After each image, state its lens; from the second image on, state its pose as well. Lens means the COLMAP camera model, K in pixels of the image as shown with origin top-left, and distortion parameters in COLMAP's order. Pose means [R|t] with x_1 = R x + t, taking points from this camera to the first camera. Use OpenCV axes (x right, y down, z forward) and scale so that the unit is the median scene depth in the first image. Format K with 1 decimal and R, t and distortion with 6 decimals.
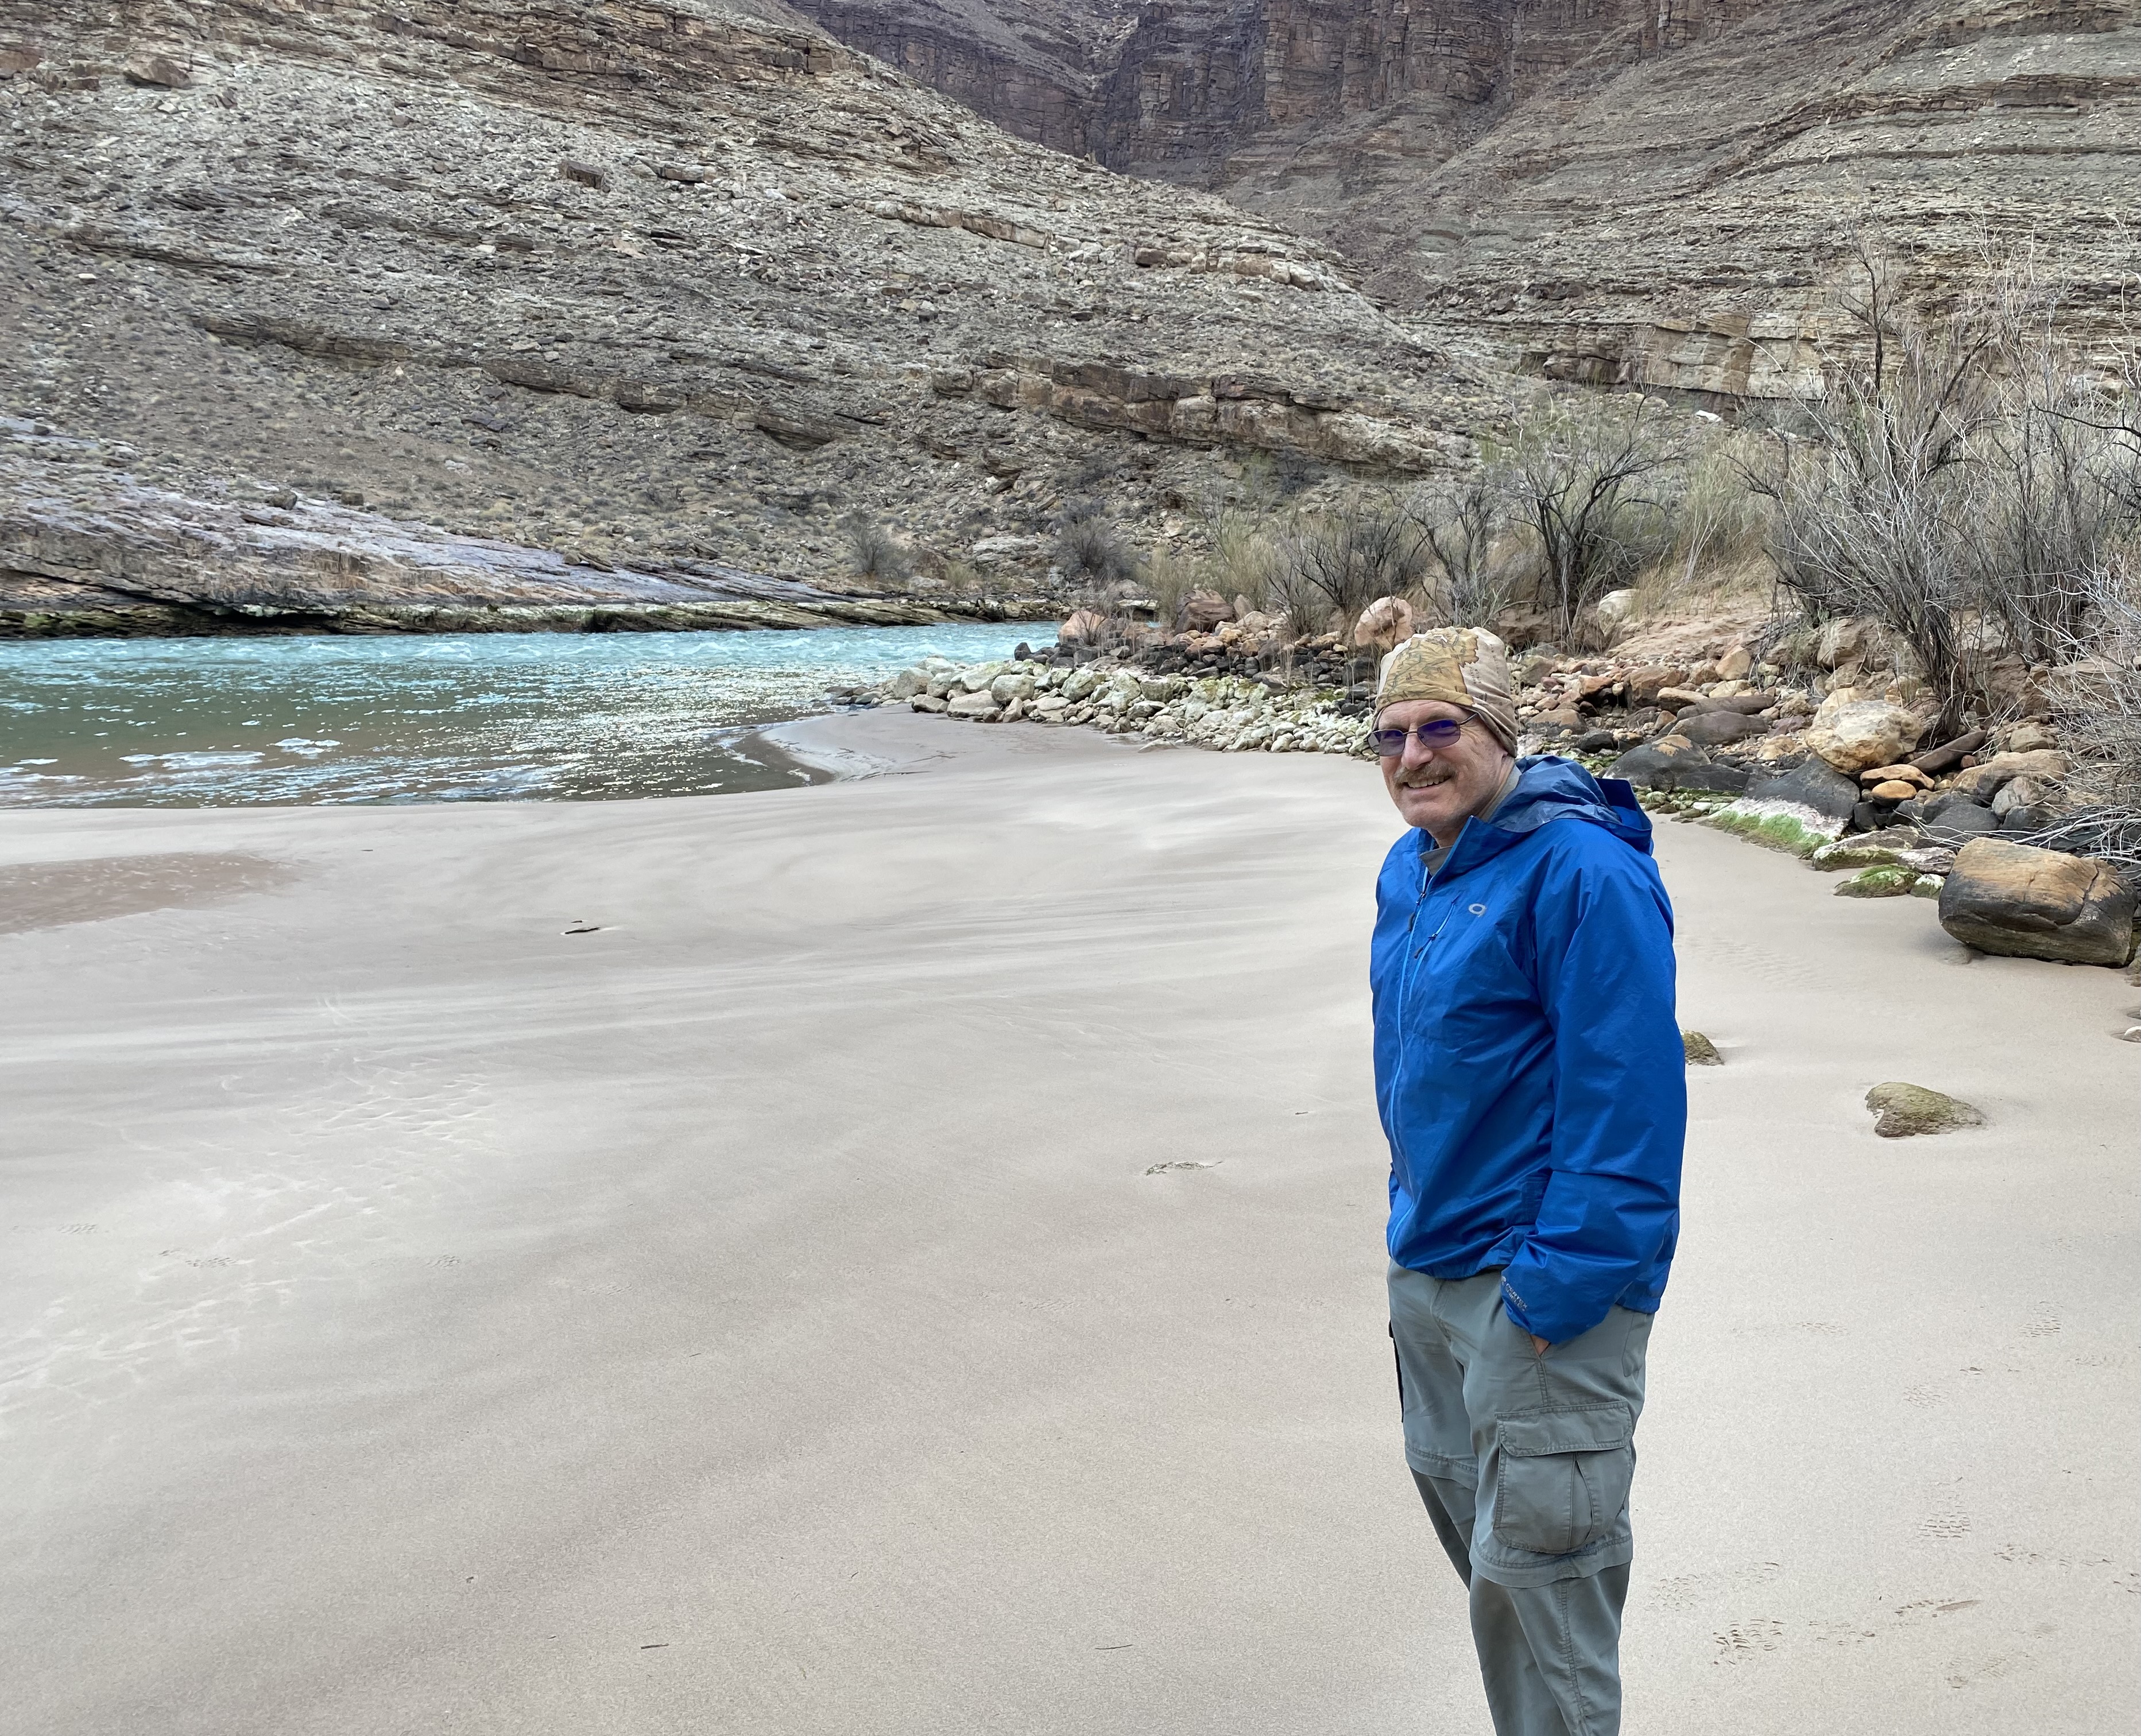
lens RADIAL K [[1784.1, 0, 1161.0], [0, 1784.1, 854.9], [0, 0, 1]] dist [0.036056, -0.029988]
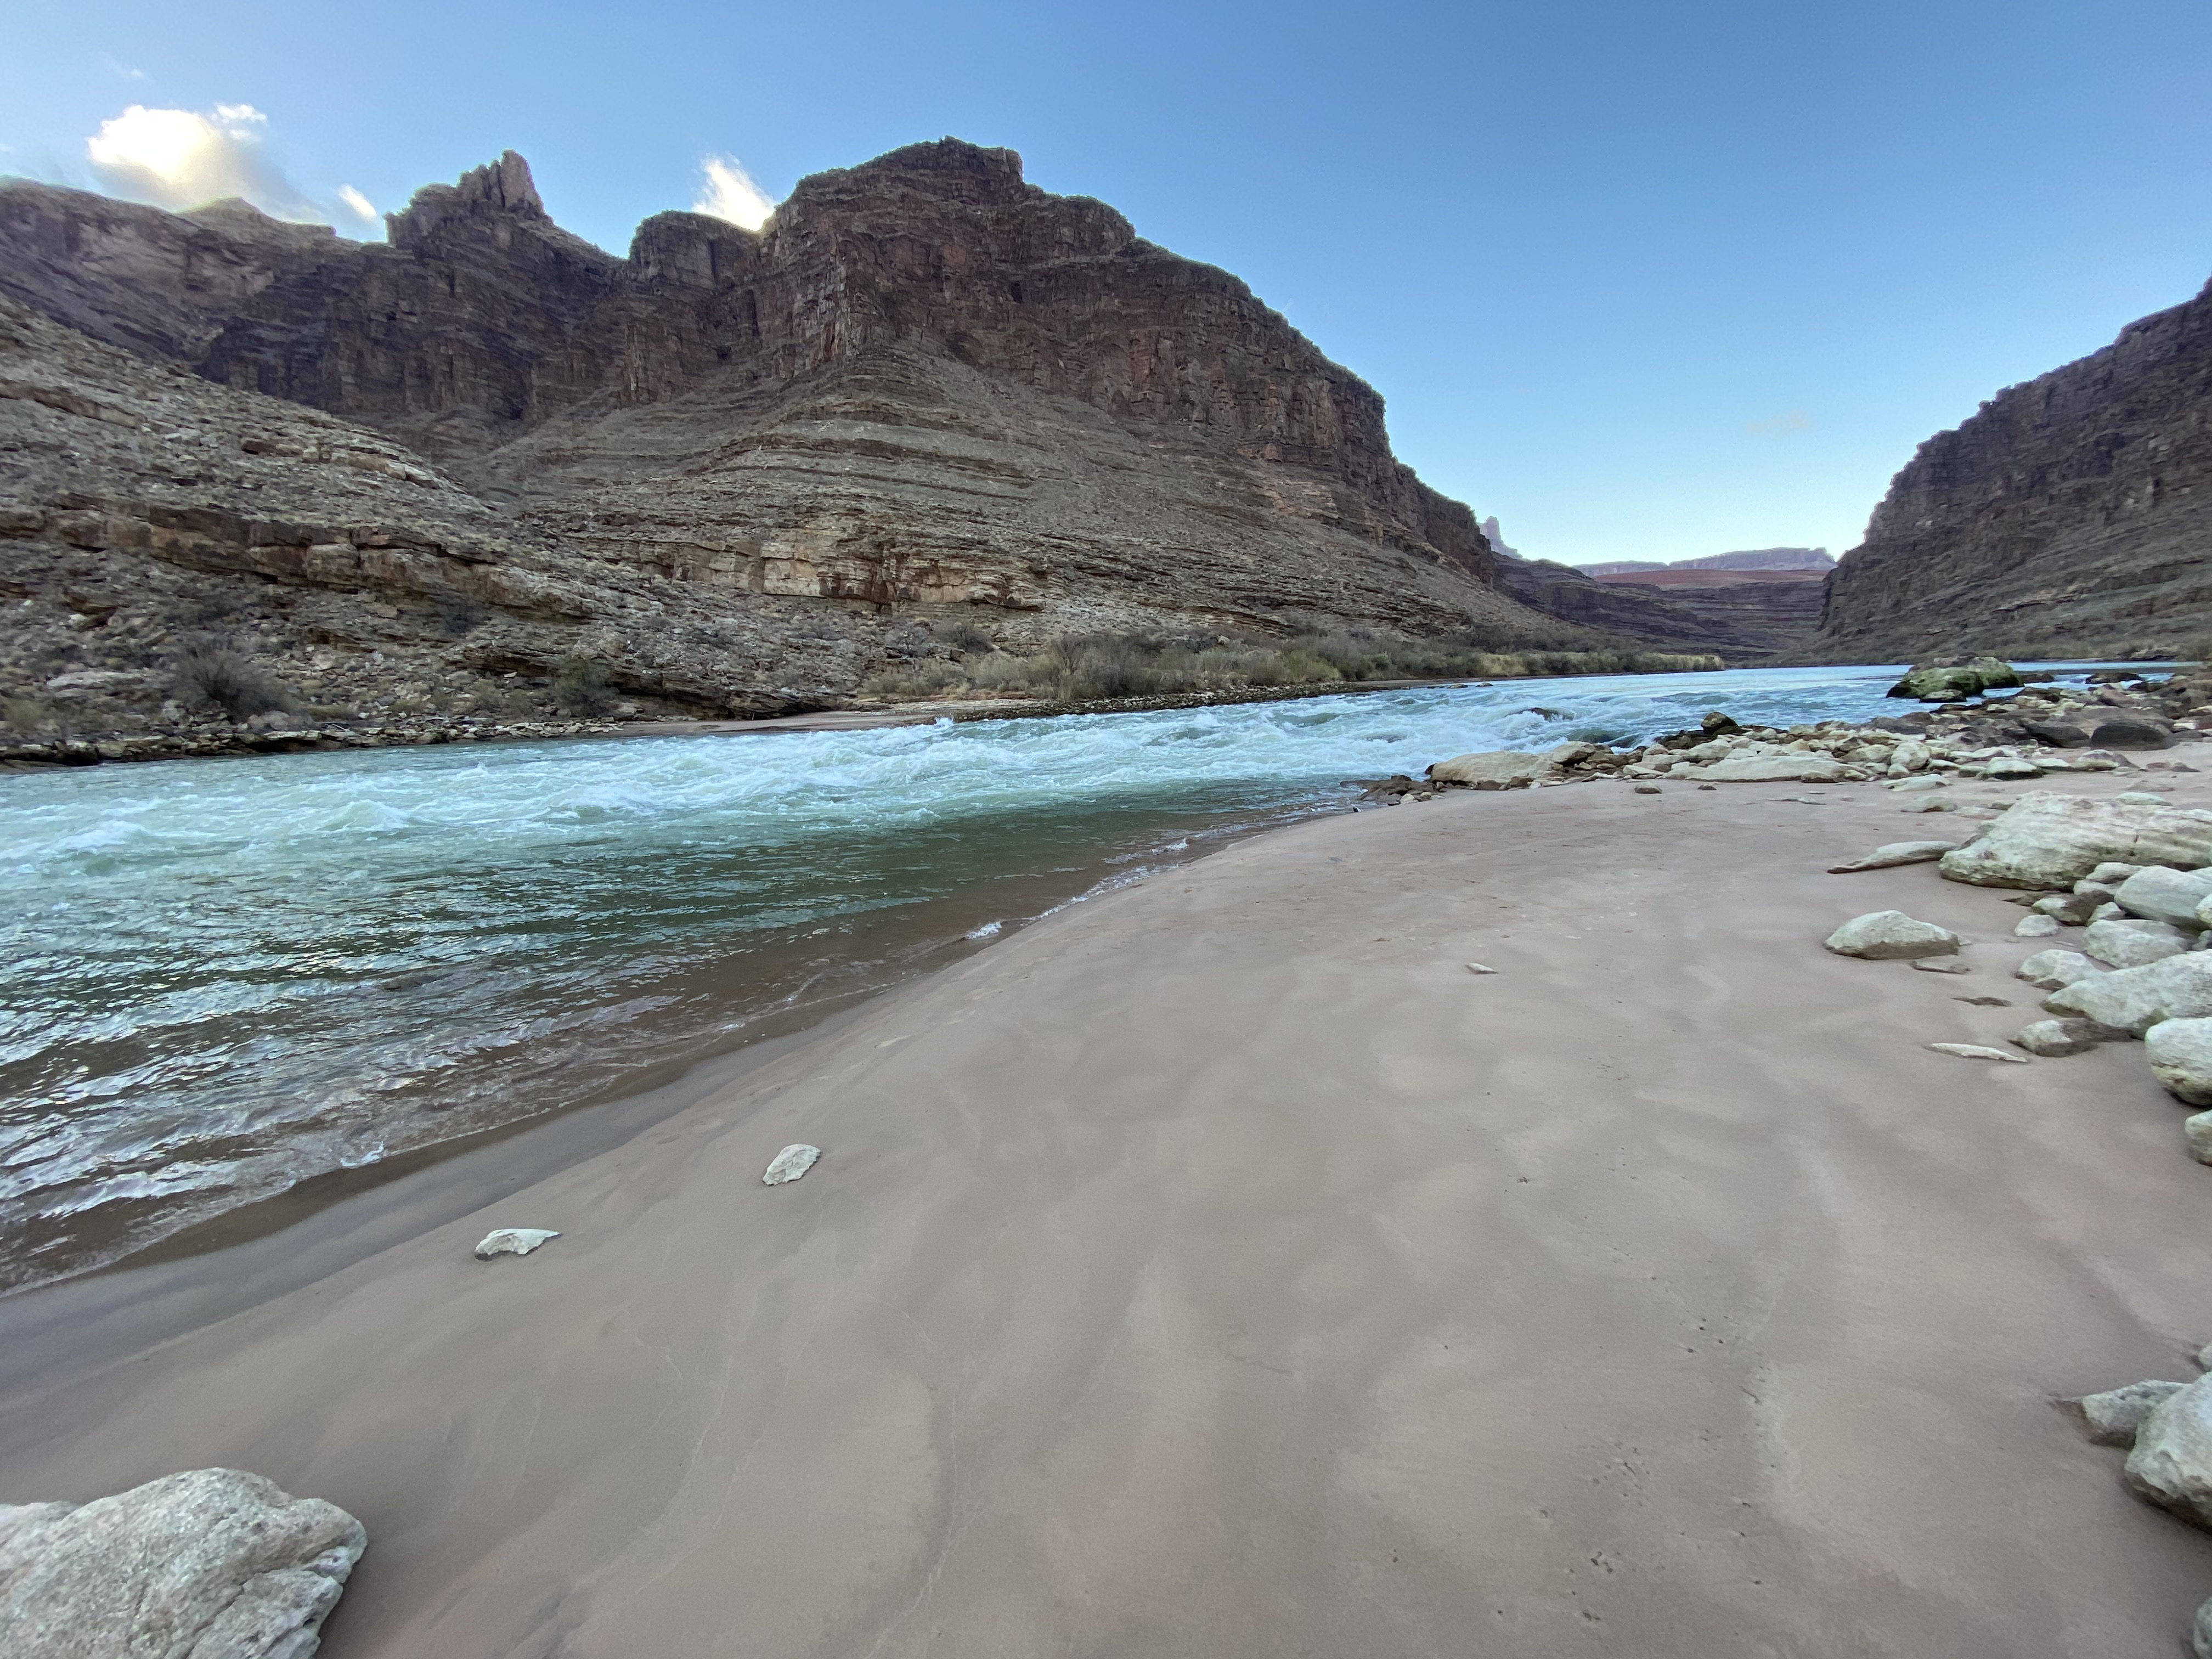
lens RADIAL K [[898.4, 0, 1109.6], [0, 898.4, 825.3], [0, 0, 1]] dist [-0.001397, -0.012020]
pose [[0.737141, -0.111368, 0.666499, -0.007916], [0.126609, 0.991621, 0.025665, -0.029008], [-0.663772, 0.065466, 0.745064, 0.206688]]
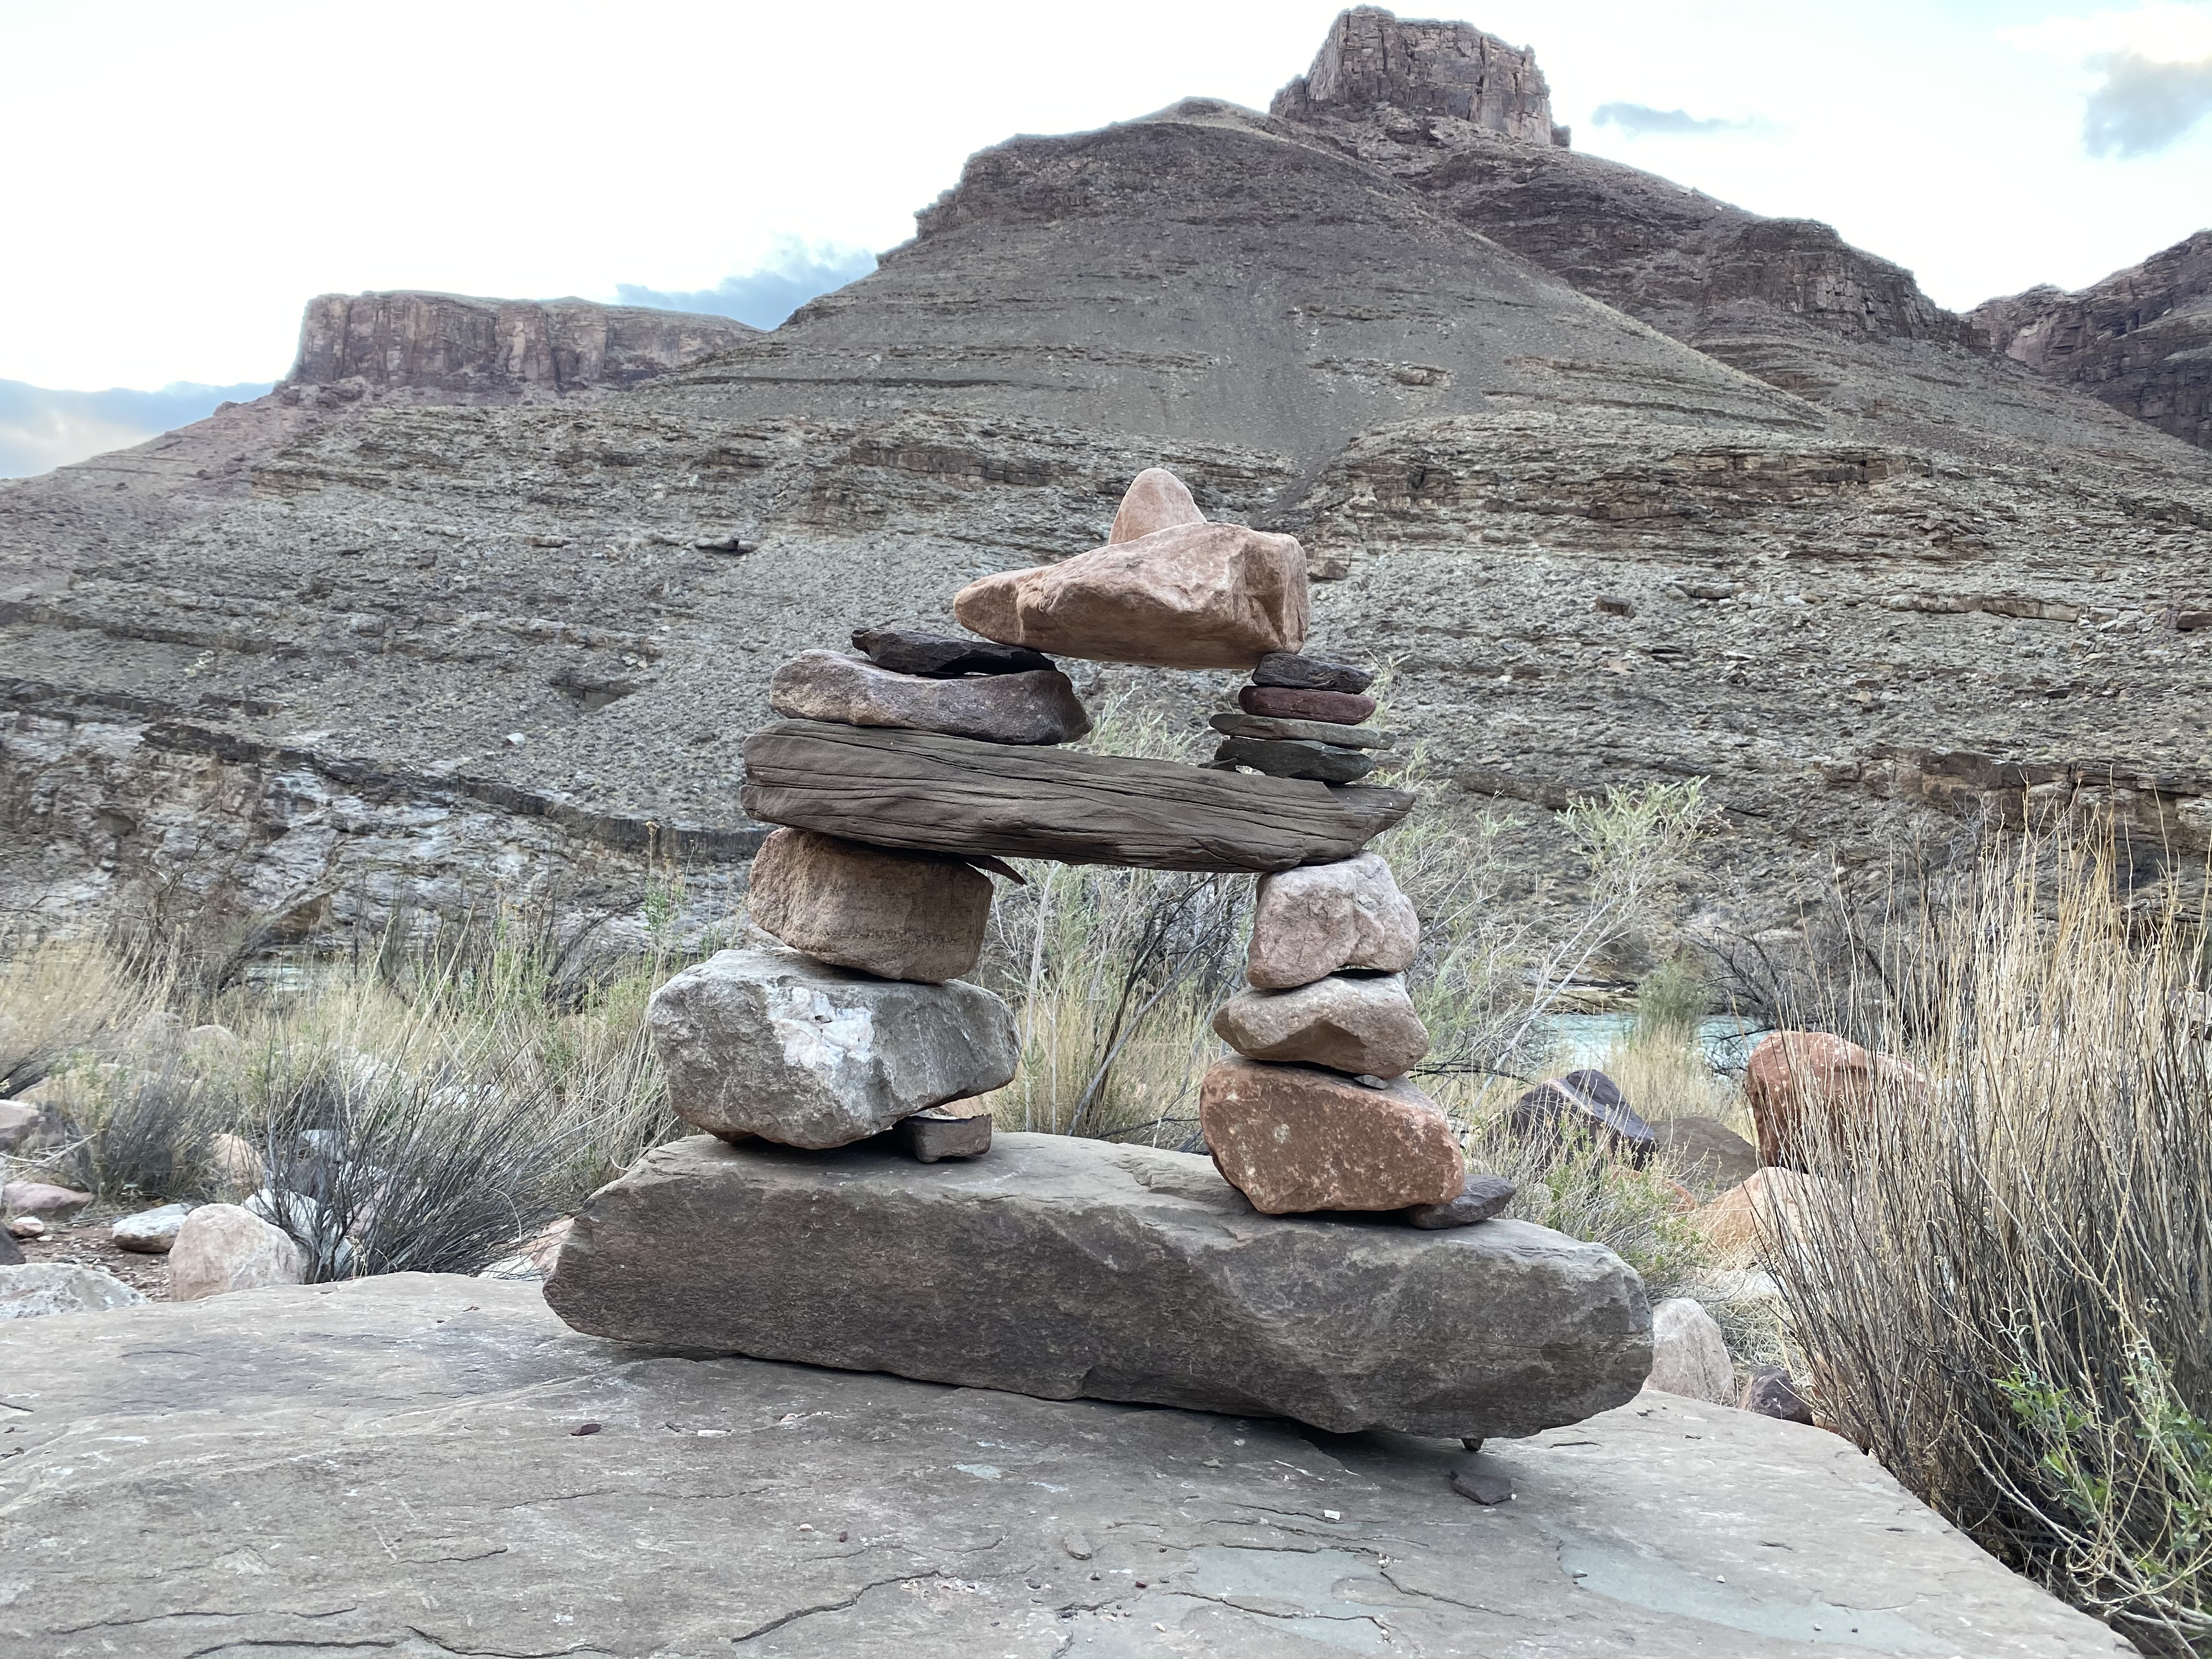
lens RADIAL K [[1704.0, 0, 1094.0], [0, 1704.0, 838.6], [0, 0, 1]] dist [0.027101, -0.021751]
pose [[0.715913, -0.016694, -0.697990, 0.197139], [-0.128556, 0.979469, -0.155283, -0.019028], [0.686252, 0.200900, 0.699069, 0.033642]]
